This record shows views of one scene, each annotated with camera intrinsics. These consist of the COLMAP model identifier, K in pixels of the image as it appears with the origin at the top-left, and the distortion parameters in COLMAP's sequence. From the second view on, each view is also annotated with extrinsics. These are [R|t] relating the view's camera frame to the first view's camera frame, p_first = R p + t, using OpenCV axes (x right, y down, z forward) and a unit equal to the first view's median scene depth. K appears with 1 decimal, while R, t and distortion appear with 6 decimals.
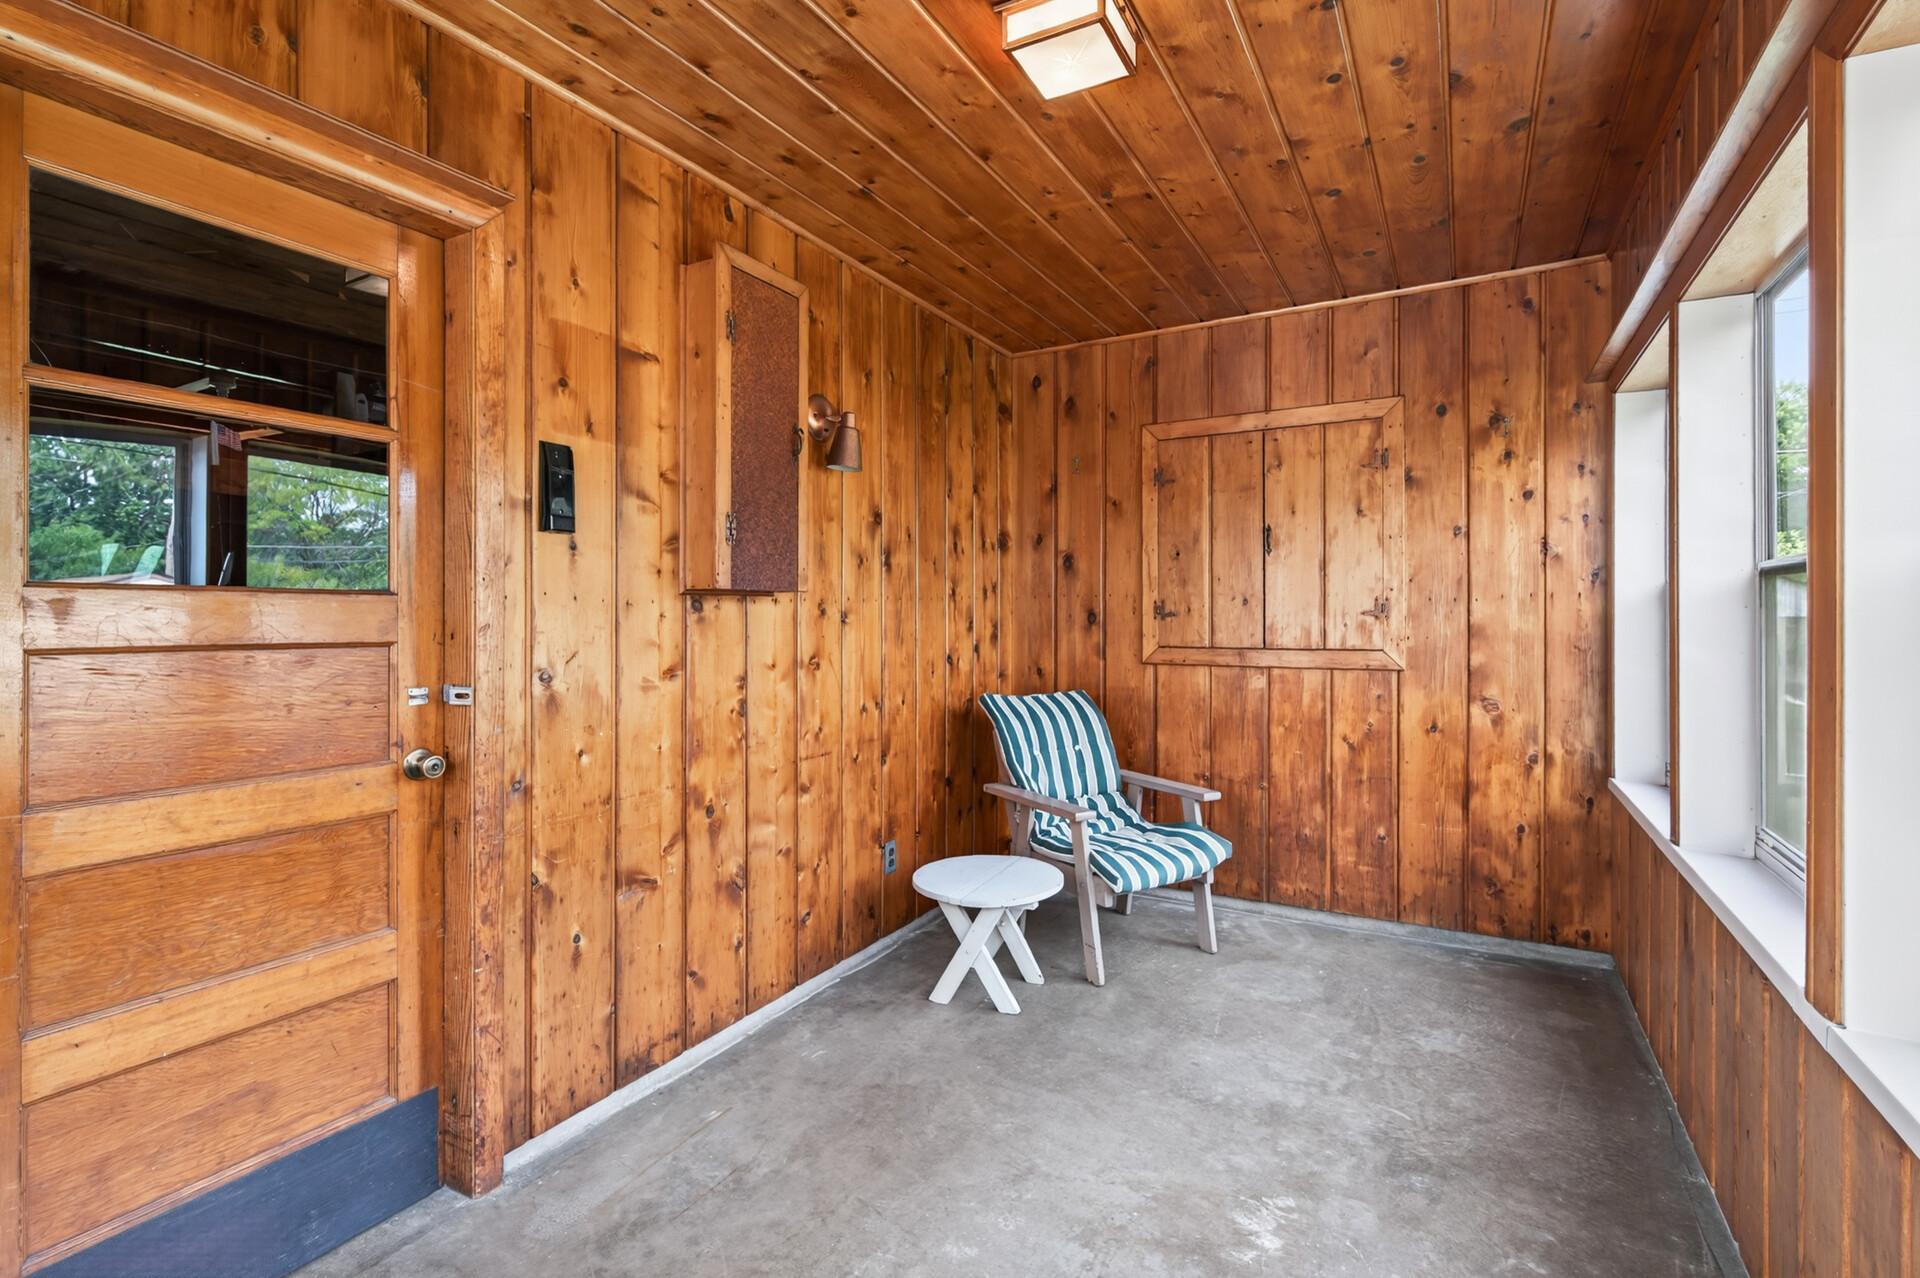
lens RADIAL K [[899.1, 0, 965.3], [0, 899.1, 627.9], [0, 0, 1]] dist [-0.004746, 0.000411]
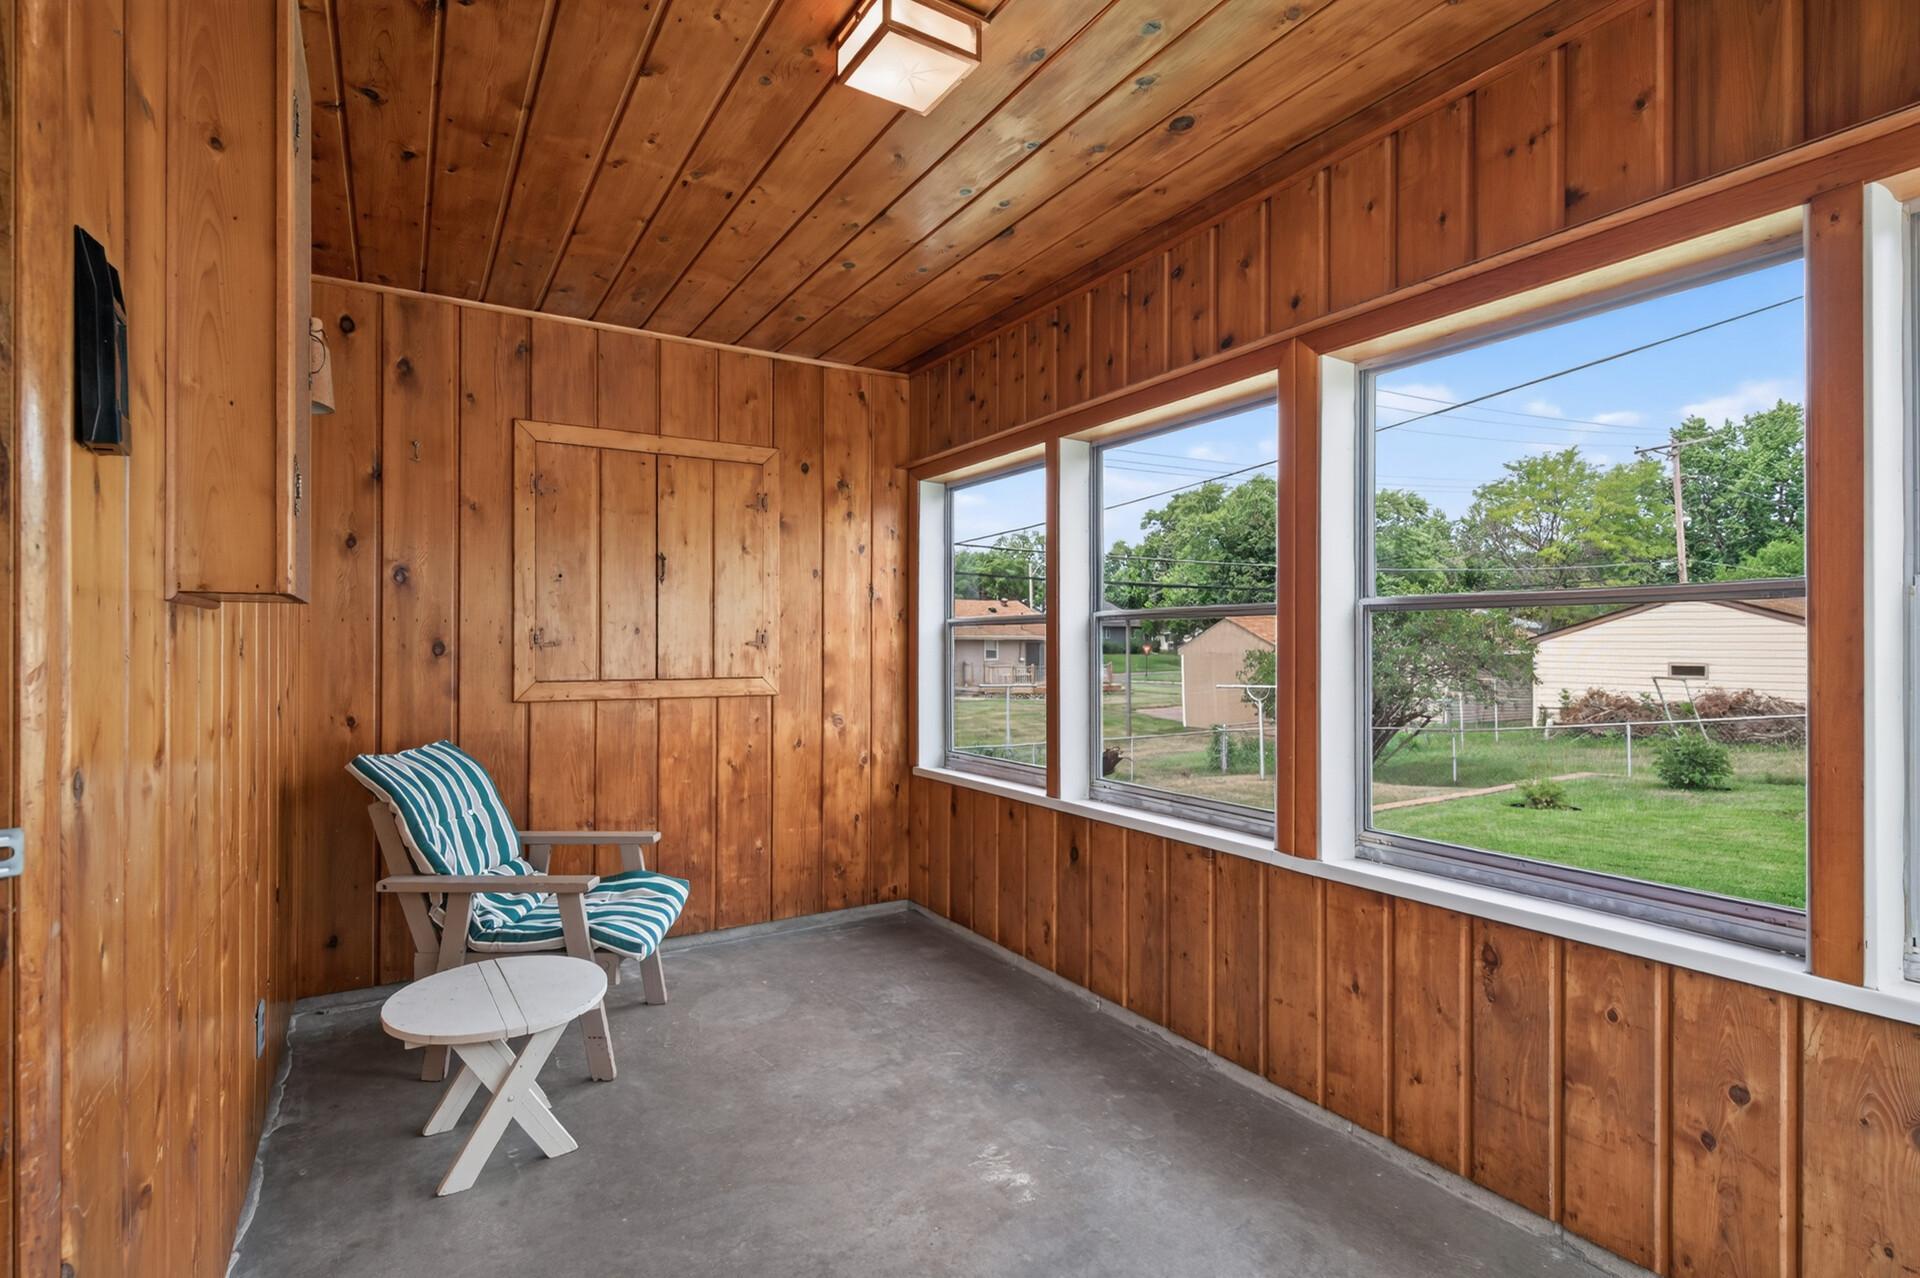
lens RADIAL K [[896.0, 0, 956.8], [0, 896.0, 662.0], [0, 0, 1]] dist [-0.002015, 0.000250]
pose [[0.489830, -0.014916, 0.871690, -0.373137], [0.009168, 0.999886, 0.011958, -0.004874], [-0.871770, 0.002134, 0.489911, 0.258241]]
